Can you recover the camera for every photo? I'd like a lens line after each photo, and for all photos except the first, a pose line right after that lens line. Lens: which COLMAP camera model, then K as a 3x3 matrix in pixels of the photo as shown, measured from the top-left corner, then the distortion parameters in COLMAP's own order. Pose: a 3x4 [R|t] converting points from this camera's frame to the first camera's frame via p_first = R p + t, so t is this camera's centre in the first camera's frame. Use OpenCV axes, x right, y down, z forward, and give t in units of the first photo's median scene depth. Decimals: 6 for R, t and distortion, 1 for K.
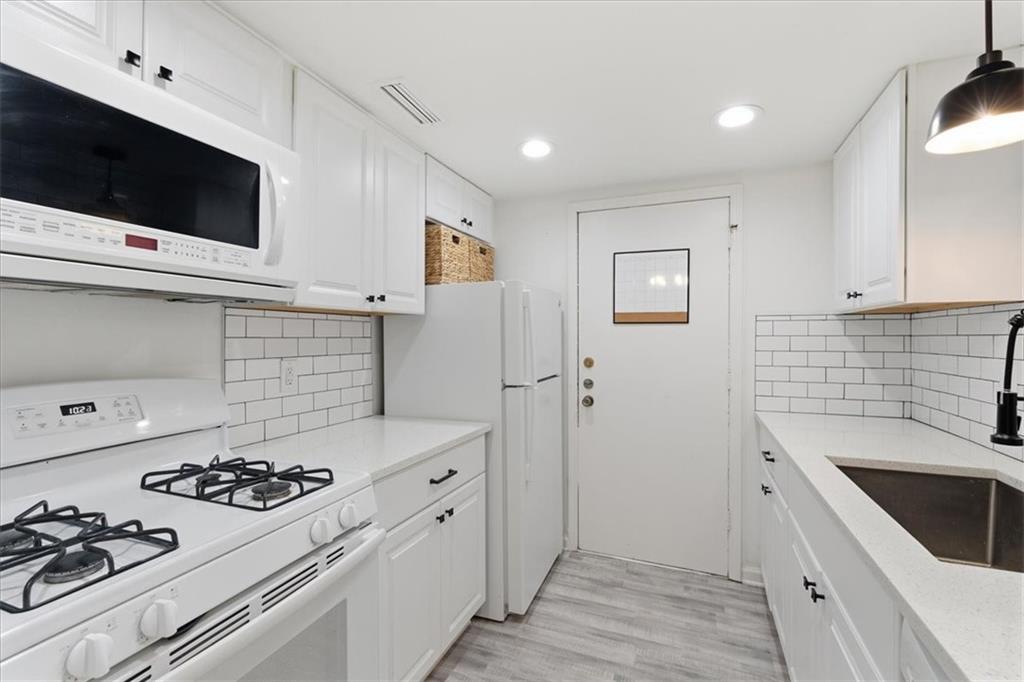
lens RADIAL K [[455.0, 0, 516.0], [0, 455.0, 338.5], [0, 0, 1]] dist [-0.002718, 0.002711]
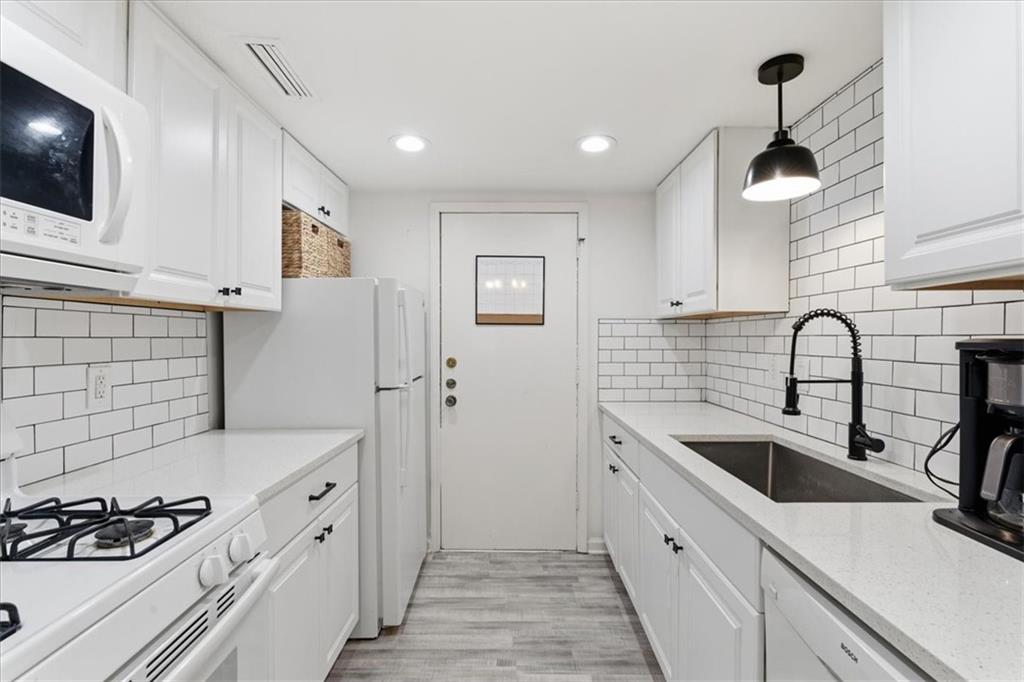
lens RADIAL K [[455.0, 0, 518.7], [0, 455.0, 339.5], [0, 0, 1]] dist [-0.002718, 0.002711]
pose [[0.926937, -0.000141, 0.375217, -0.117812], [-0.000380, 0.999999, 0.001314, 0.000394], [-0.375217, -0.001360, 0.926936, 0.013185]]
